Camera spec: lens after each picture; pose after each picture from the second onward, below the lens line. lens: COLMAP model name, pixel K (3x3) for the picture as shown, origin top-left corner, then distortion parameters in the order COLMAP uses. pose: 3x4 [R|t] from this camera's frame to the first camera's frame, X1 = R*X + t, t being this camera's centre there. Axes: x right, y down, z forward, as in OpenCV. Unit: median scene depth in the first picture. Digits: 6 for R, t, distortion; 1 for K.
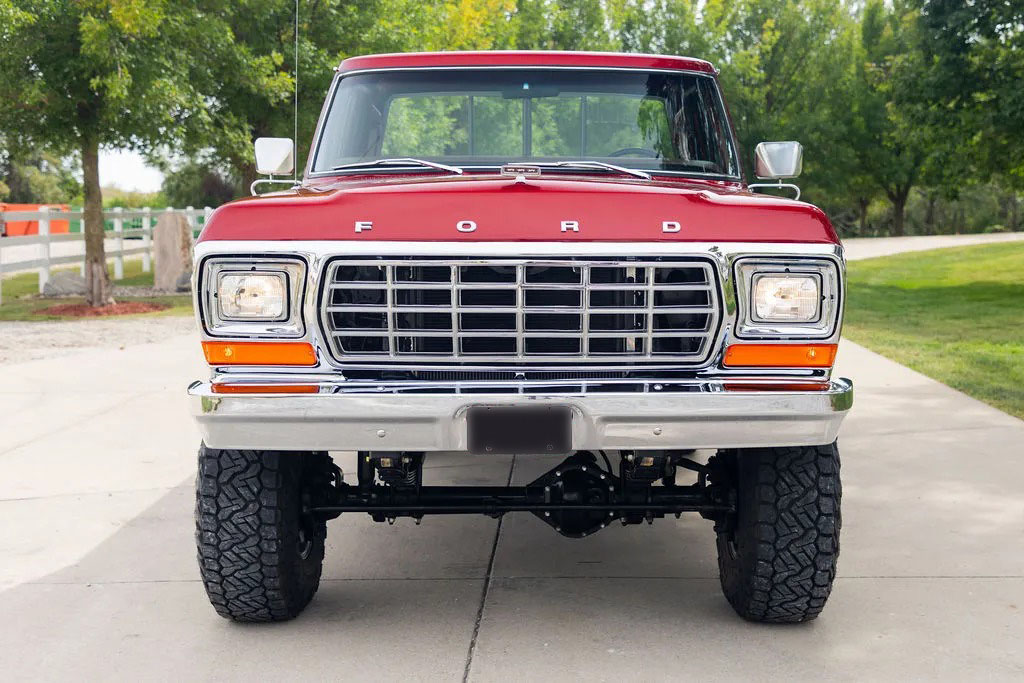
lens RADIAL K [[1112.4, 0, 536.0], [0, 1112.4, 324.1], [0, 0, 1]] dist [0.005725, 0.000523]
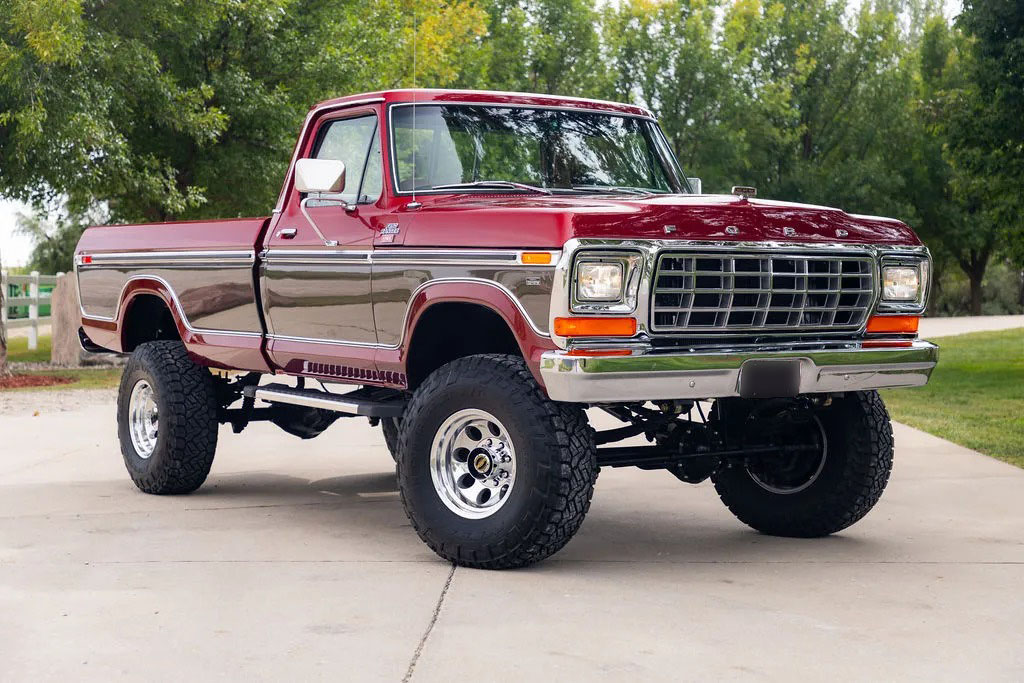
lens RADIAL K [[1609.6, 0, 512.0], [0, 1609.6, 341.5], [0, 0, 1]] dist [0.008845, -0.008317]
pose [[0.999991, 0.000895, -0.004251, 0.005497], [-0.001248, 0.996476, -0.083870, 0.046385], [0.004161, 0.083874, 0.996468, -0.176519]]
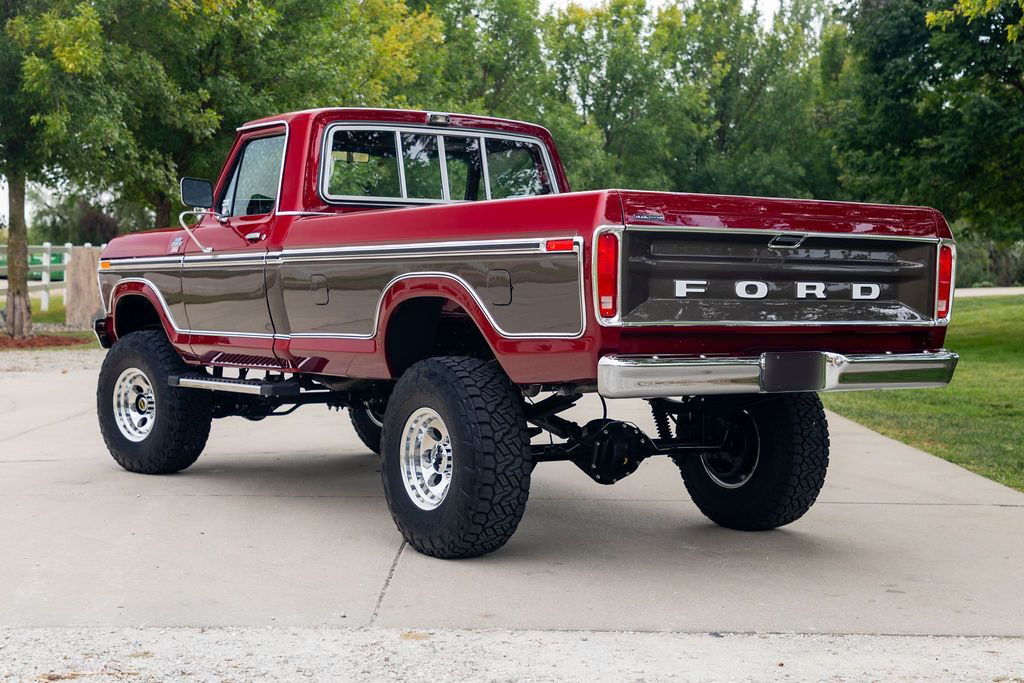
lens RADIAL K [[1517.7, 0, 512.0], [0, 1517.7, 341.5], [0, 0, 1]] dist [0.021581, -0.043732]
pose [[0.999395, 0.014860, 0.031460, 0.003343], [-0.013233, 0.998596, -0.051300, 0.040175], [-0.032178, 0.050852, 0.998188, -0.296580]]
